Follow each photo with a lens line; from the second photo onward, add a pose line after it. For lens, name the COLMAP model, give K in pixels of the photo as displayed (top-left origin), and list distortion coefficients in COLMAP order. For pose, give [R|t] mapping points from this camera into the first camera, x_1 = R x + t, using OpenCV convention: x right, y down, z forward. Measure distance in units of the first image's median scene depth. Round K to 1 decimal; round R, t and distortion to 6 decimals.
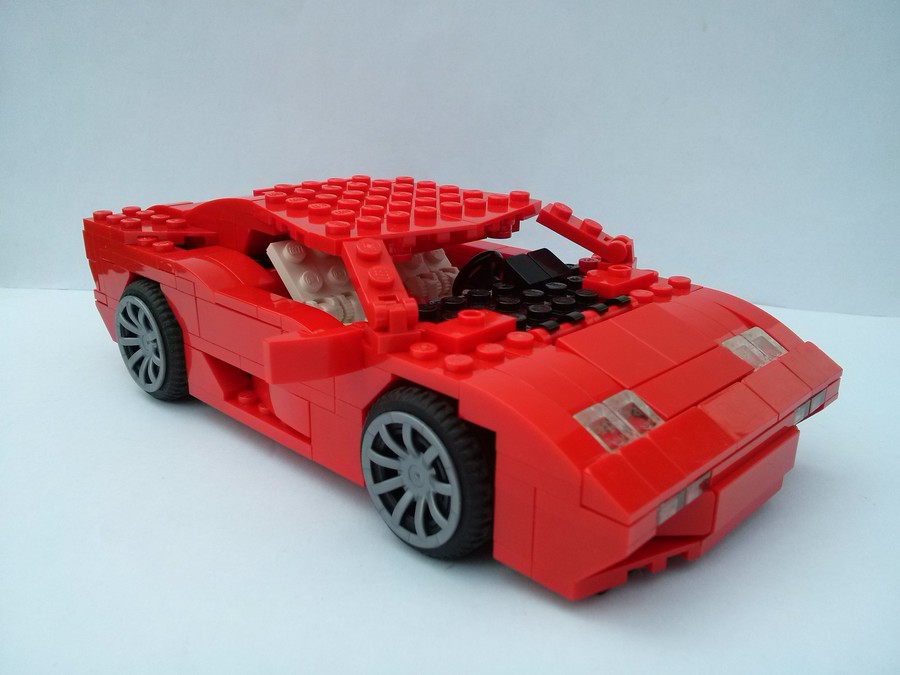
lens RADIAL K [[807.4, 0, 442.6], [0, 807.4, 336.3], [0, 0, 1]] dist [0.011844, 0.001373]
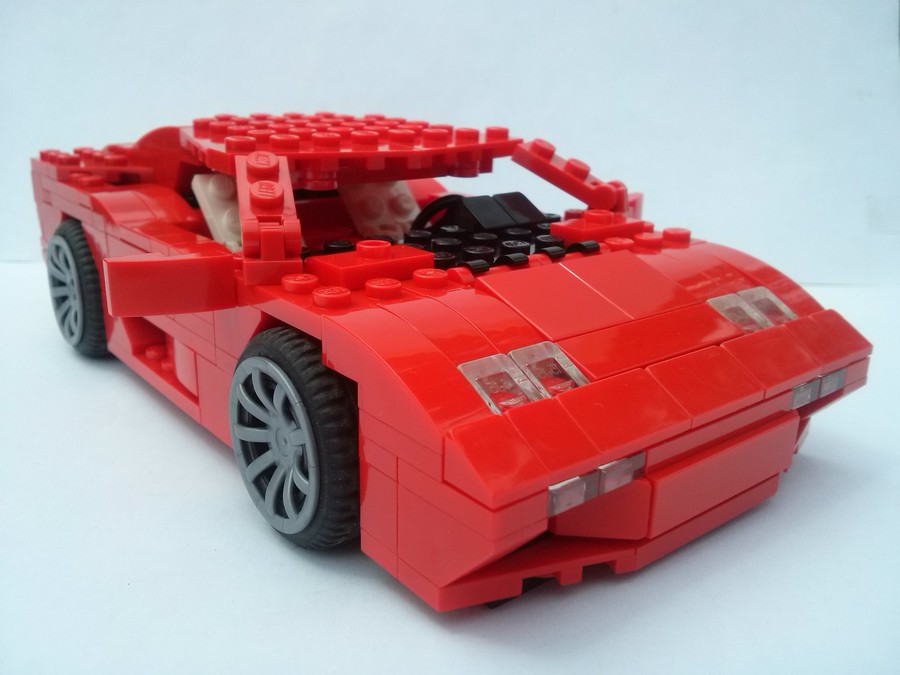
lens RADIAL K [[825.8, 0, 450.0], [0, 825.8, 337.5], [0, 0, 1]] dist [0.002974, -0.006116]
pose [[0.993352, 0.047979, -0.104644, 0.181102], [-0.049758, 0.998657, -0.014454, 0.065314], [0.103810, 0.019565, 0.994405, 0.186344]]
